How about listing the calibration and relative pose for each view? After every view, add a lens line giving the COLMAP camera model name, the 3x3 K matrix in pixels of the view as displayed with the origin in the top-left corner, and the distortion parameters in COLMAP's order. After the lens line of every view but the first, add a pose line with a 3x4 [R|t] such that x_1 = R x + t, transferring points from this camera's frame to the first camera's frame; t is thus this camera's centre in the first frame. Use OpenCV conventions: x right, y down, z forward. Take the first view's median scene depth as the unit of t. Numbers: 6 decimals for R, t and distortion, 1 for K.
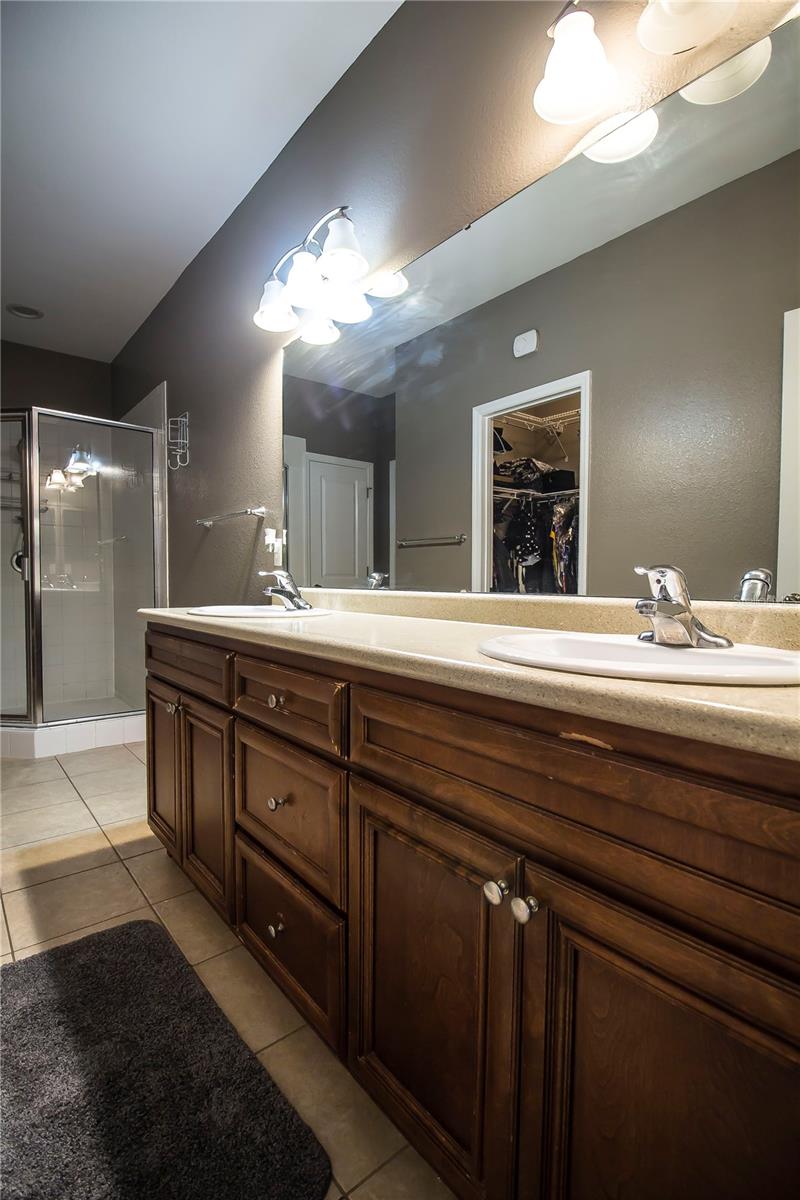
lens RADIAL K [[561.5, 0, 391.3], [0, 561.5, 603.9], [0, 0, 1]] dist [-0.005372, -0.005245]
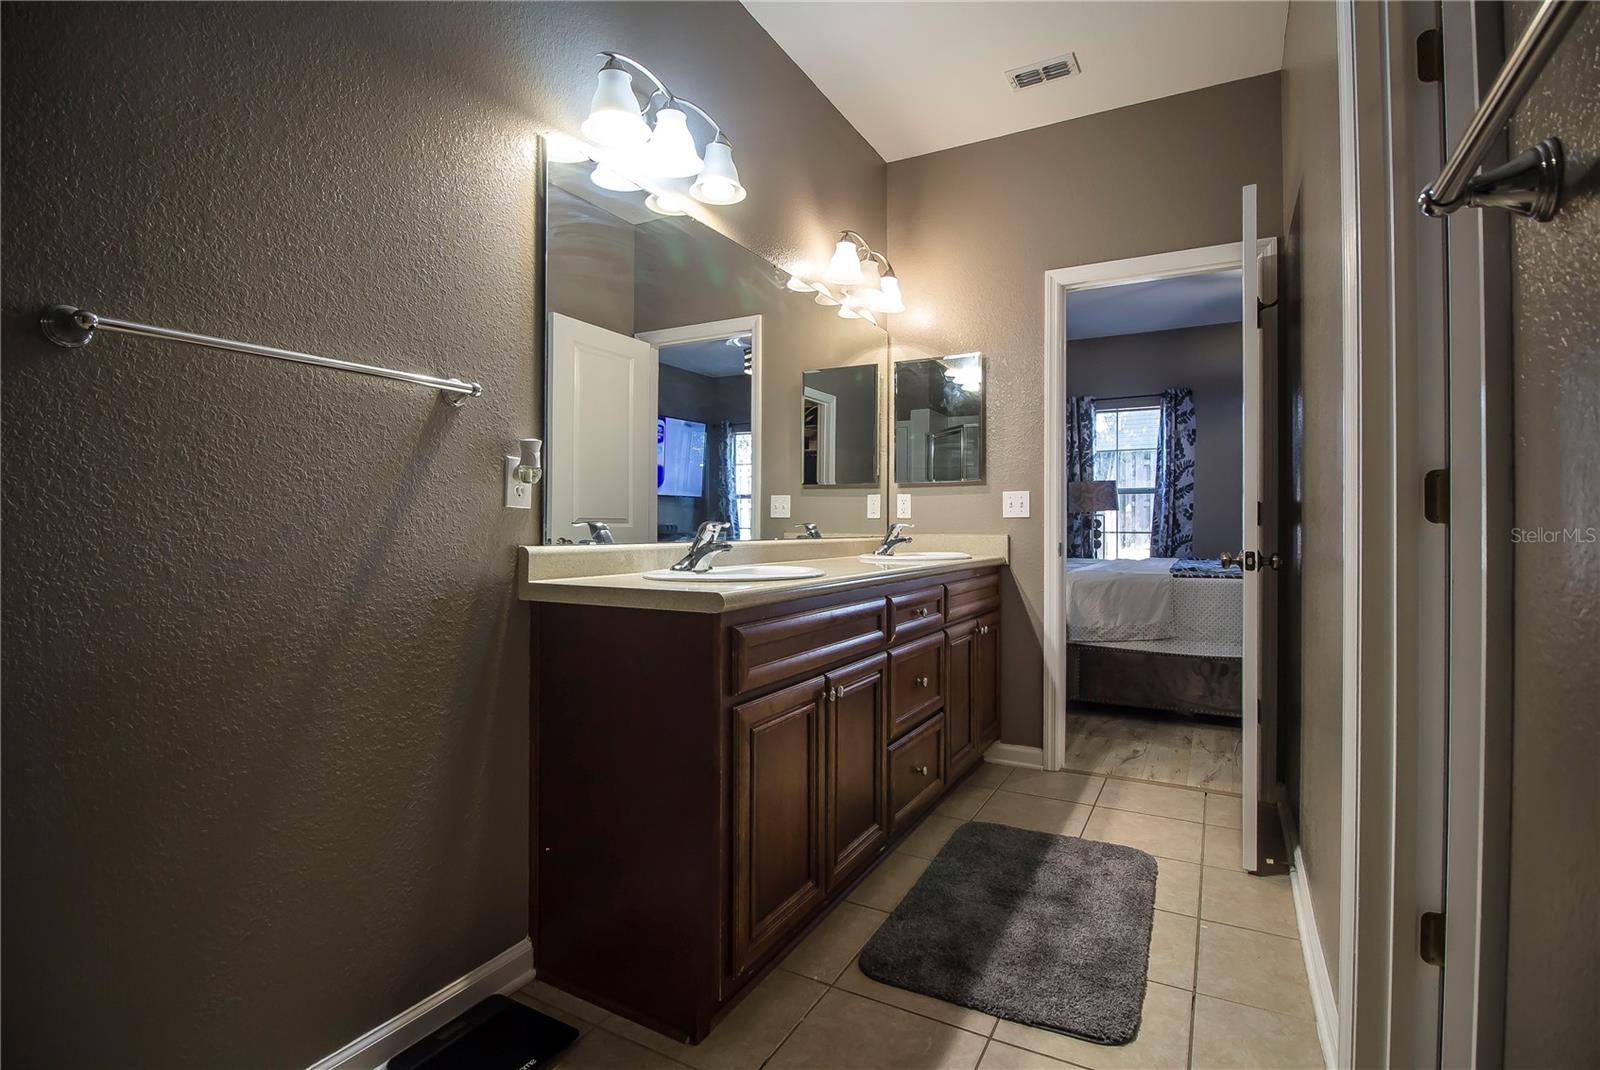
lens RADIAL K [[748.6, 0, 801.8], [0, 748.6, 528.1], [0, 0, 1]] dist [-0.005372, -0.005245]
pose [[-0.369158, -0.011497, 0.929295, -1.055678], [0.028957, 0.999296, 0.023866, -0.061812], [-0.928915, 0.035720, -0.368565, 1.105594]]
